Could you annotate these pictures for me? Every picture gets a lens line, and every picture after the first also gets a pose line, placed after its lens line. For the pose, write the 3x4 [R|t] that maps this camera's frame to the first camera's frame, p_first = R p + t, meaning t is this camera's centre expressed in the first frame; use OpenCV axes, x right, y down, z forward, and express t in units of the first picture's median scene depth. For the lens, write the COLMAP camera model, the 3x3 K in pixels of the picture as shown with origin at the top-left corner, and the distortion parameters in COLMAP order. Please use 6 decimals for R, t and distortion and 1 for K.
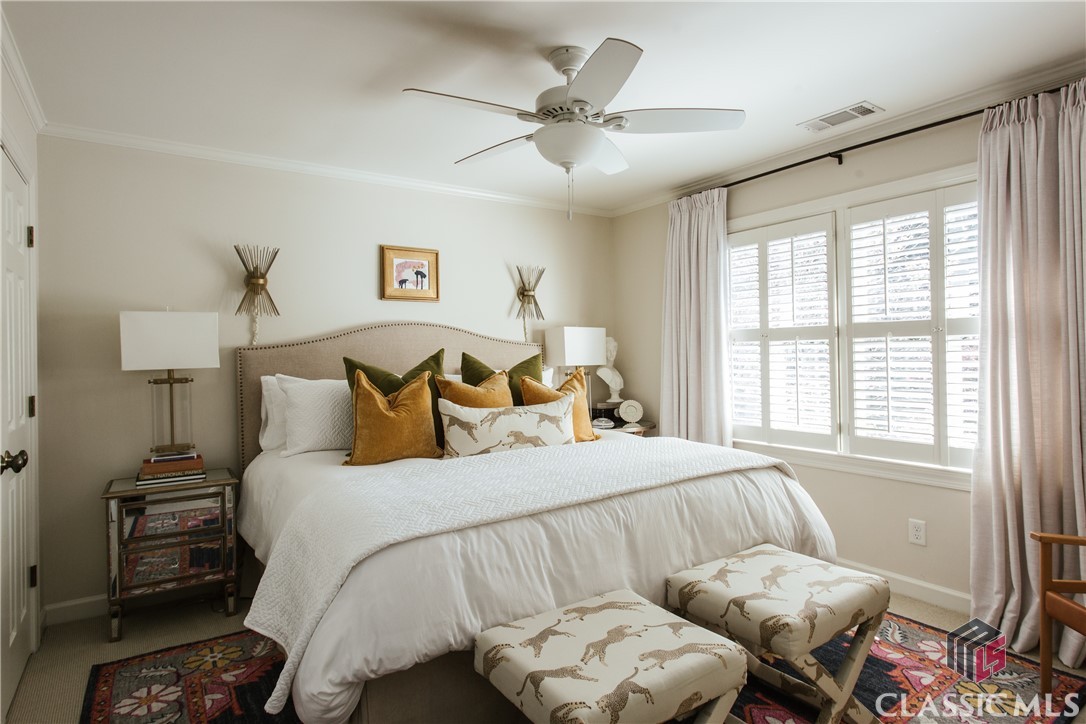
lens RADIAL K [[596.3, 0, 538.1], [0, 596.3, 356.8], [0, 0, 1]] dist [-0.001446, 0.000191]
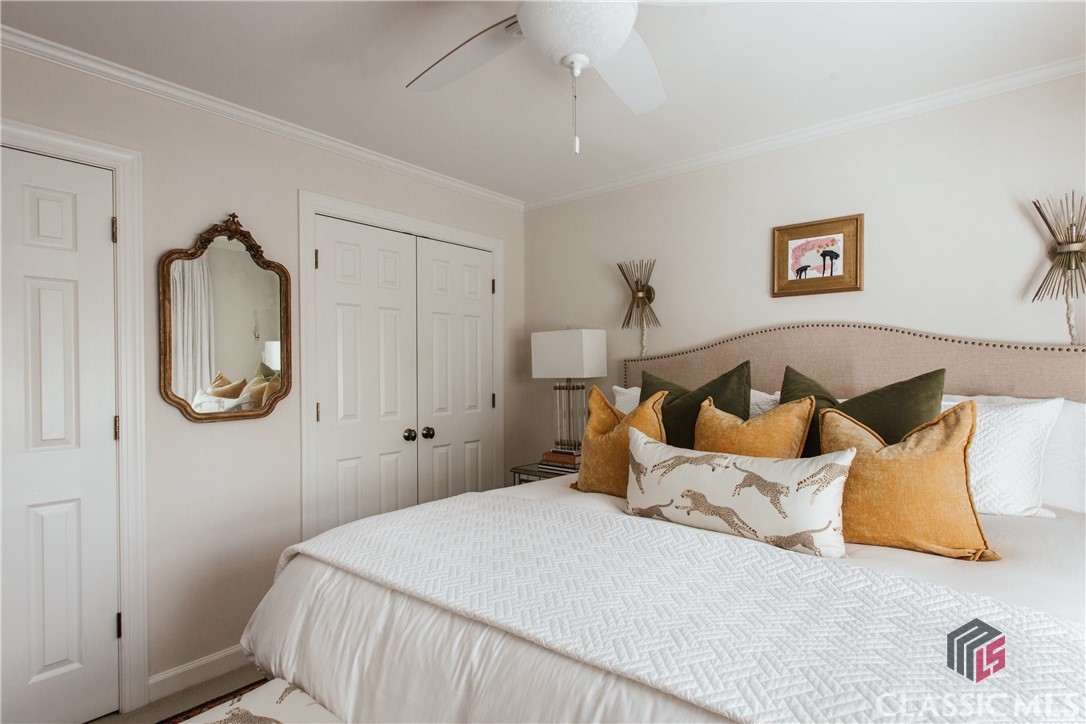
lens RADIAL K [[560.9, 0, 540.3], [0, 560.9, 369.0], [0, 0, 1]] dist [0.000355, 0.000359]
pose [[0.288856, 0.016112, -0.957237, 0.426724], [0.000689, 0.999855, 0.017037, -0.015669], [0.957372, -0.005581, 0.288803, 0.575801]]
